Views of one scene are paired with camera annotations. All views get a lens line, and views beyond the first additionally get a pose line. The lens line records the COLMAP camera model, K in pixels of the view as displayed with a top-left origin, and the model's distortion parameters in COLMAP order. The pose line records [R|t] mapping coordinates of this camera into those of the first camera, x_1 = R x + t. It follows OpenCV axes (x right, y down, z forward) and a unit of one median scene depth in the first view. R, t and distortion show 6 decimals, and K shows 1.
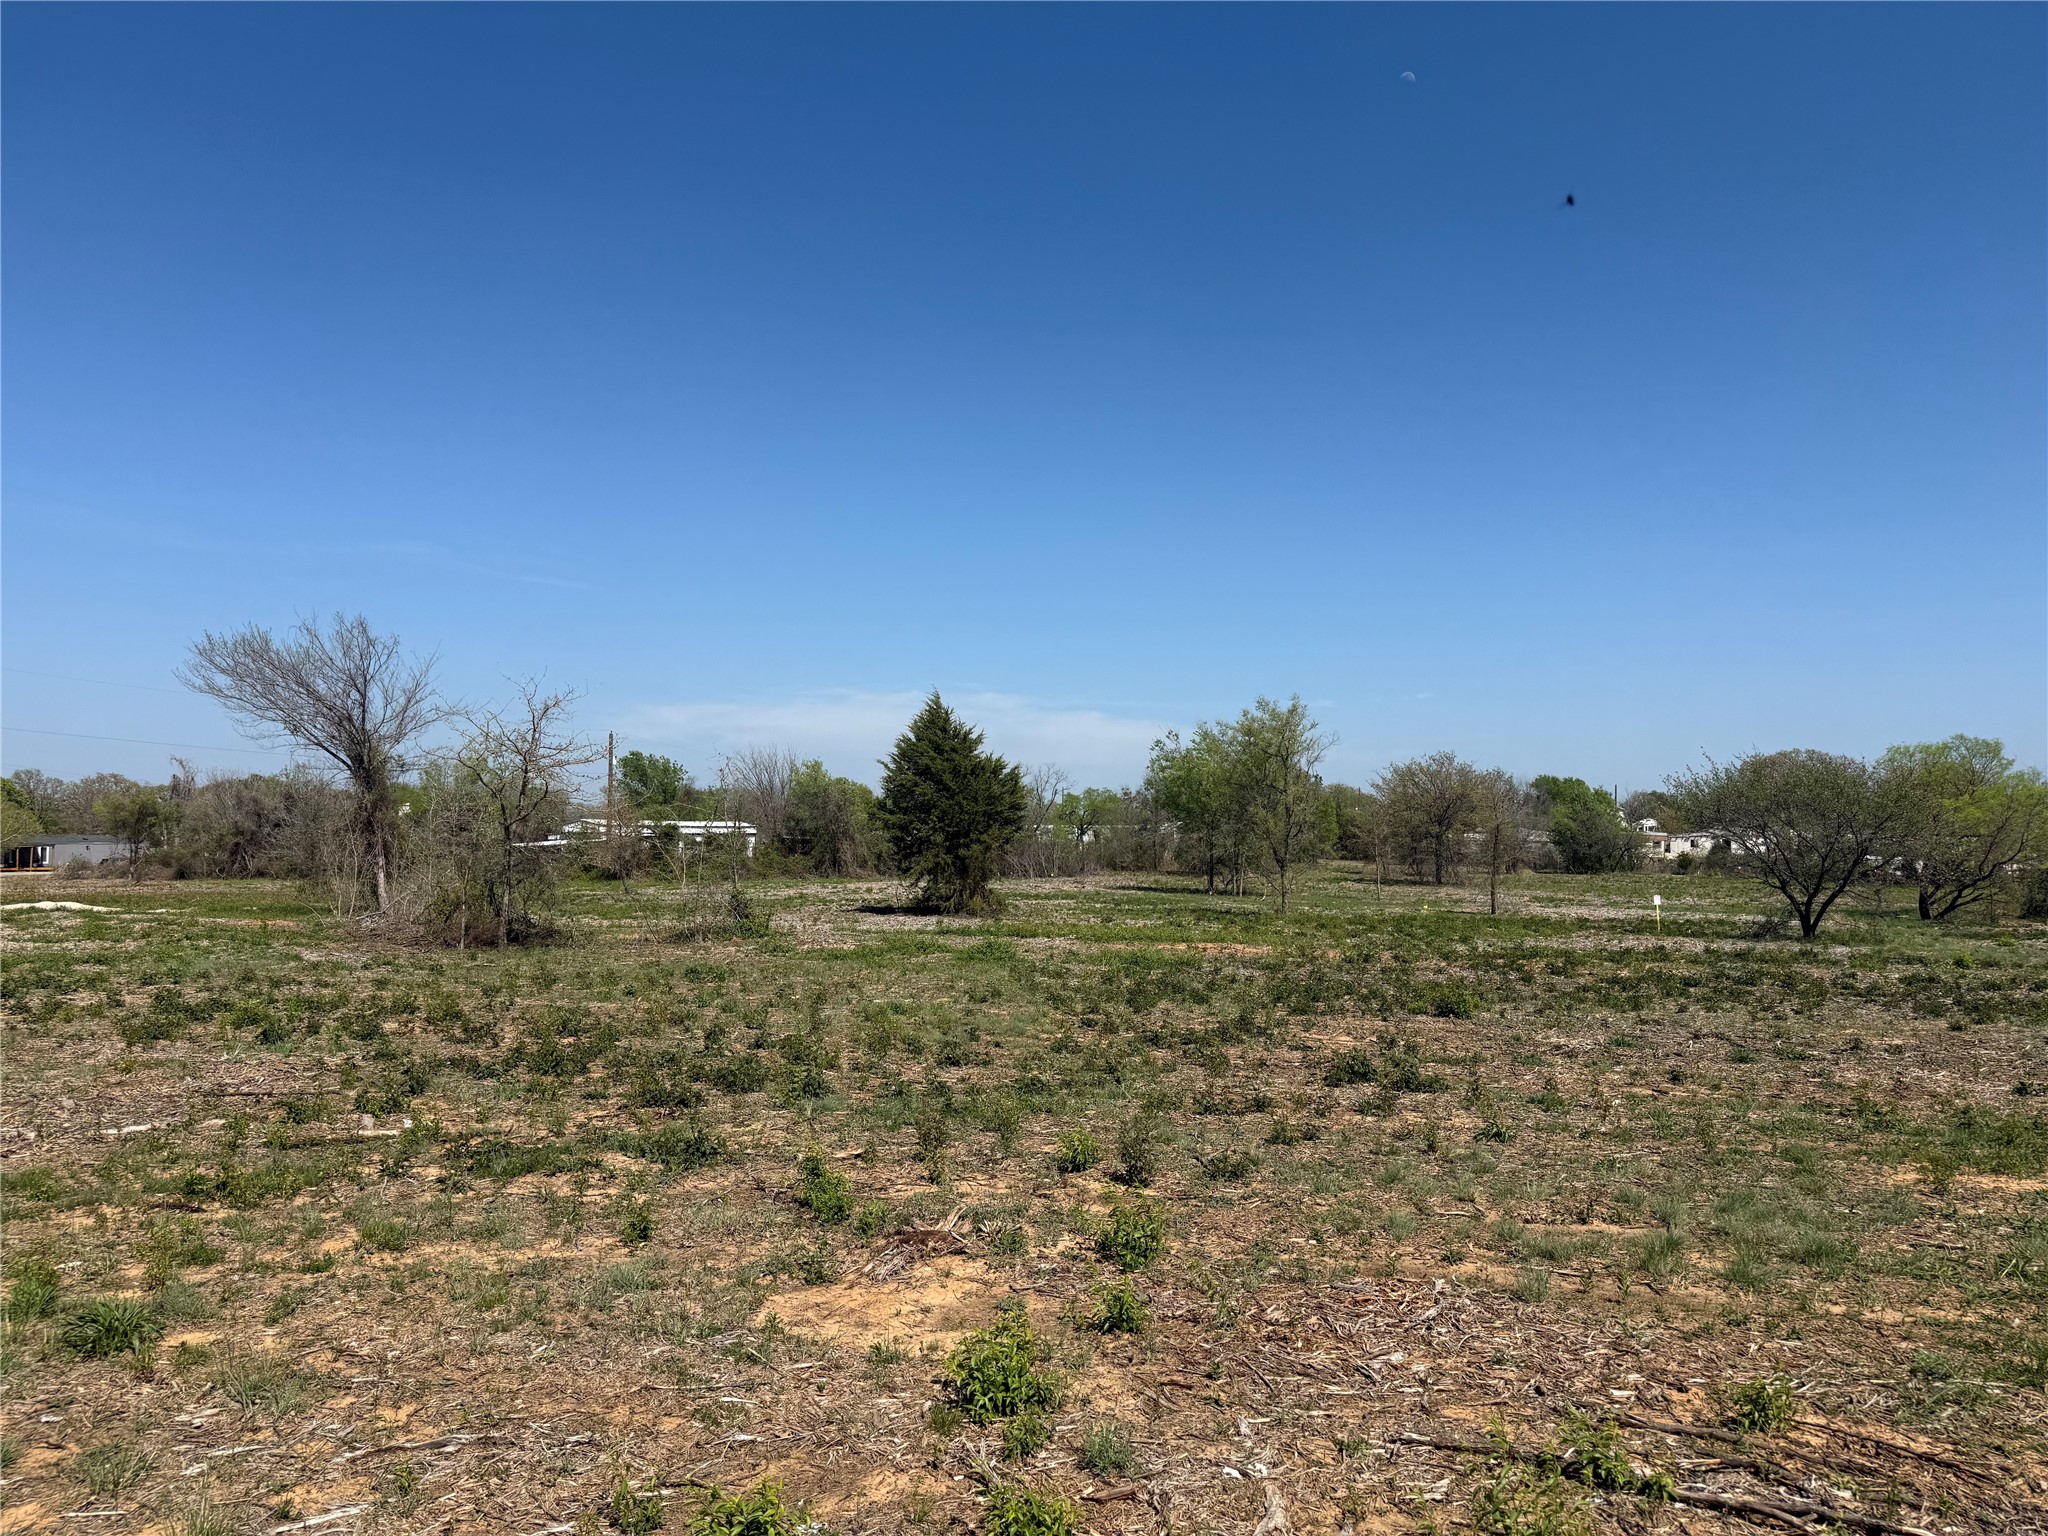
lens RADIAL K [[1489.7, 0, 1014.1], [0, 1489.7, 764.3], [0, 0, 1]] dist [0.074259, -0.028450]
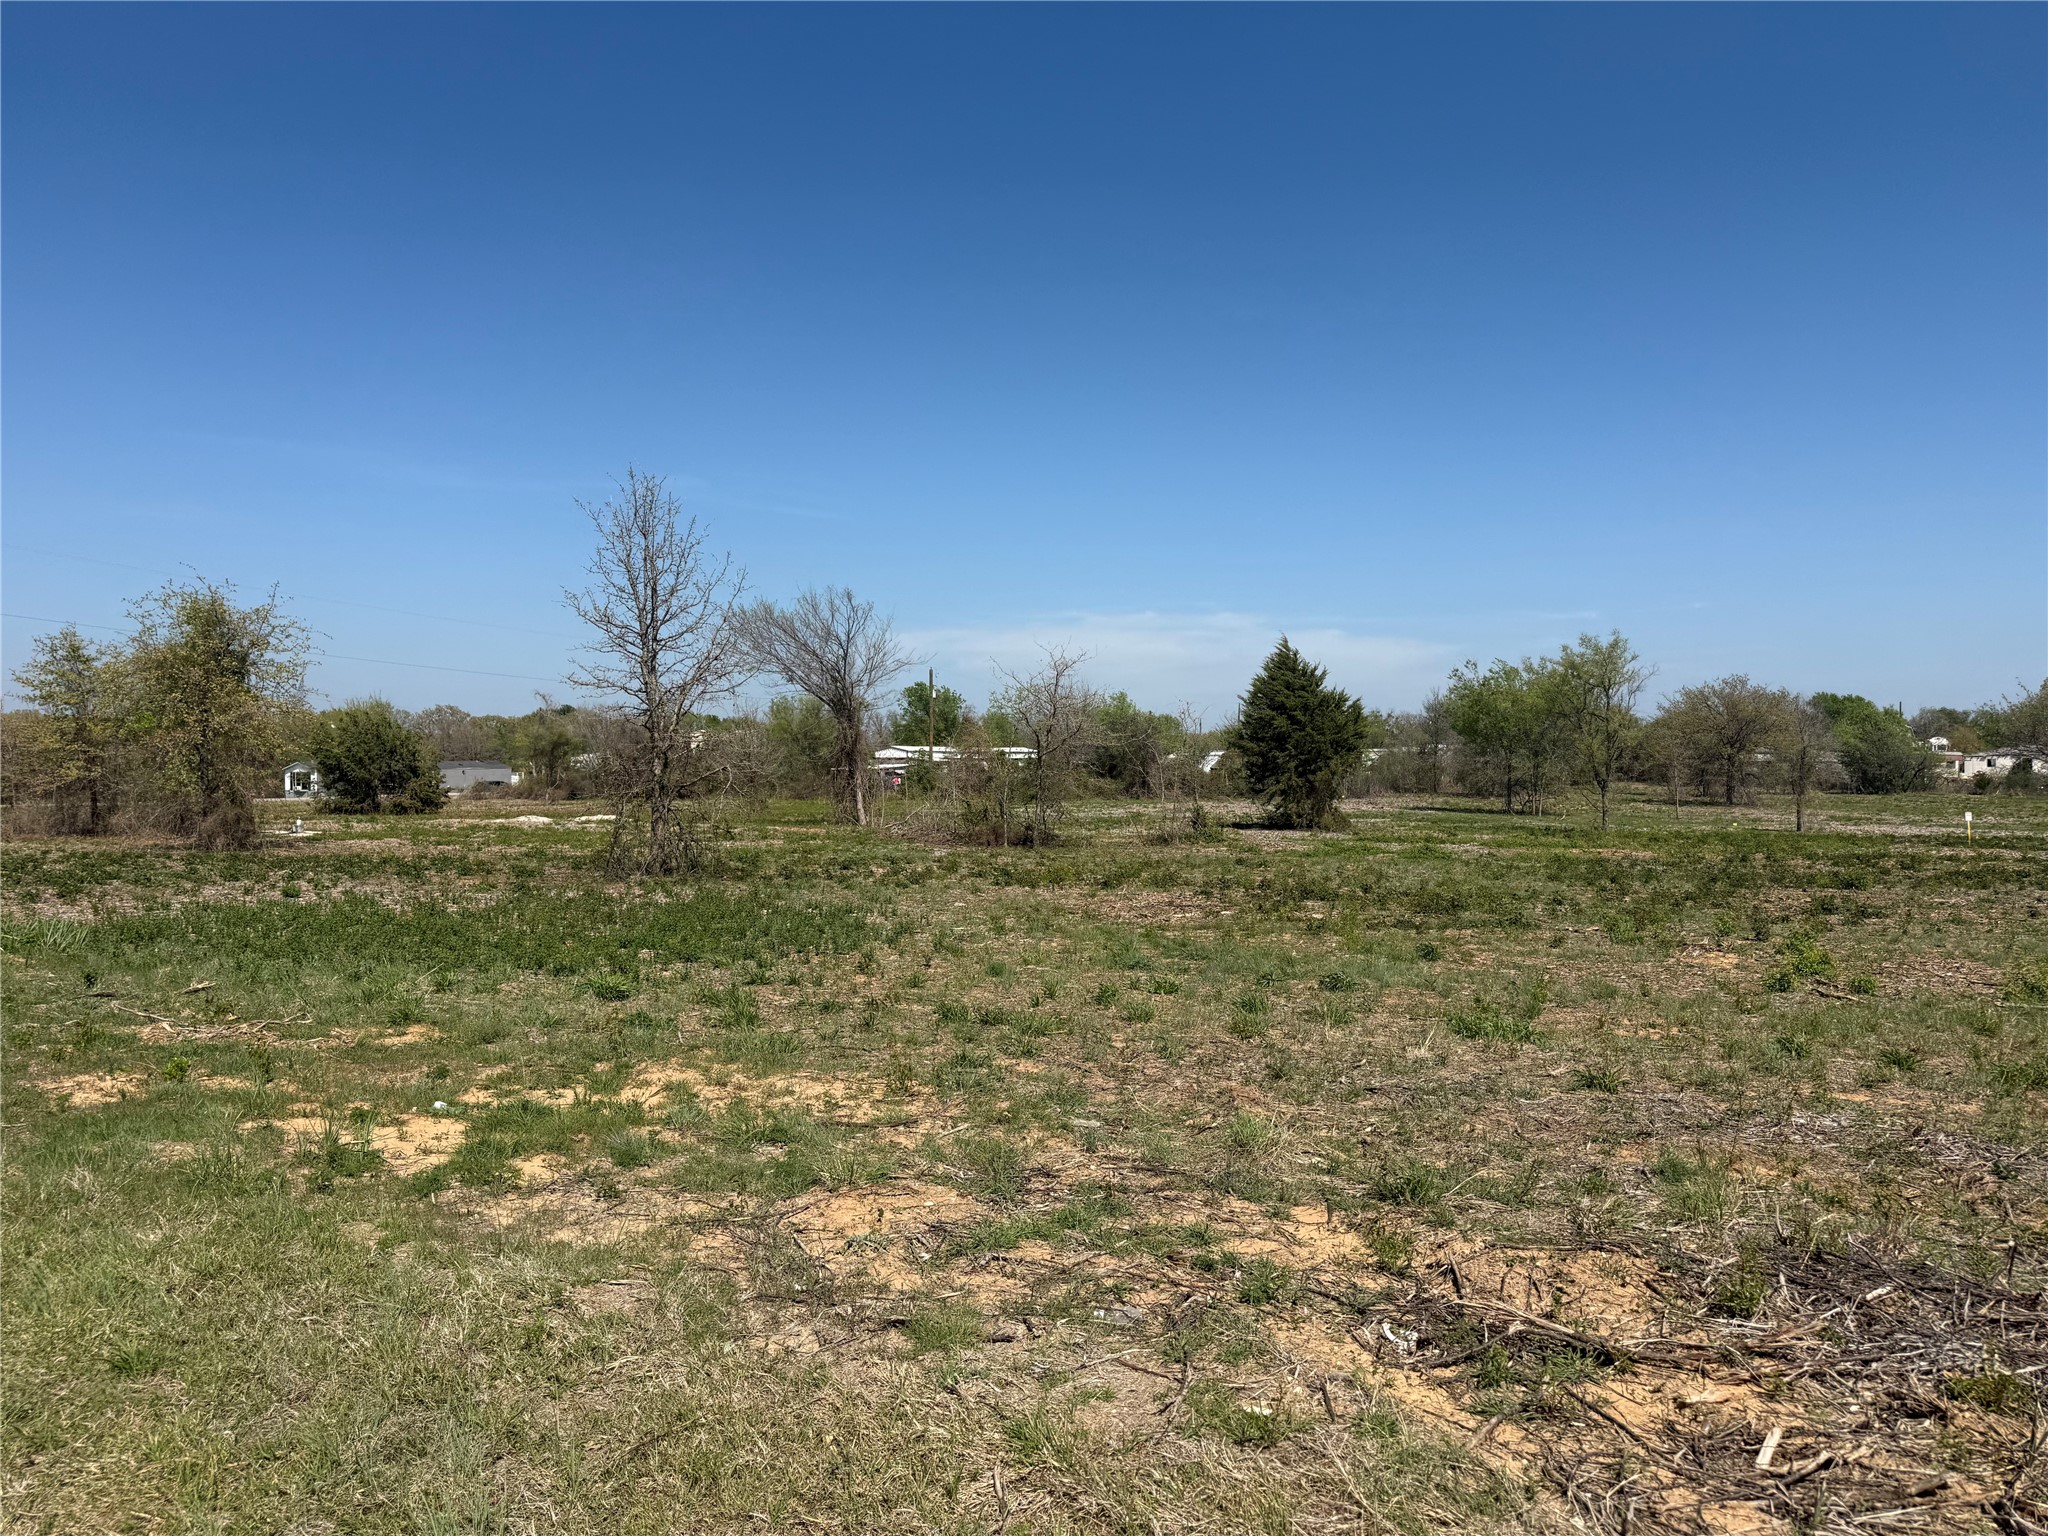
lens RADIAL K [[1527.8, 0, 1027.0], [0, 1527.8, 801.8], [0, 0, 1]] dist [0.080802, -0.046172]
pose [[0.992173, -0.001305, -0.124864, -0.123170], [0.010708, 0.997151, 0.074667, -0.013027], [0.124410, -0.075419, 0.989360, -0.225016]]
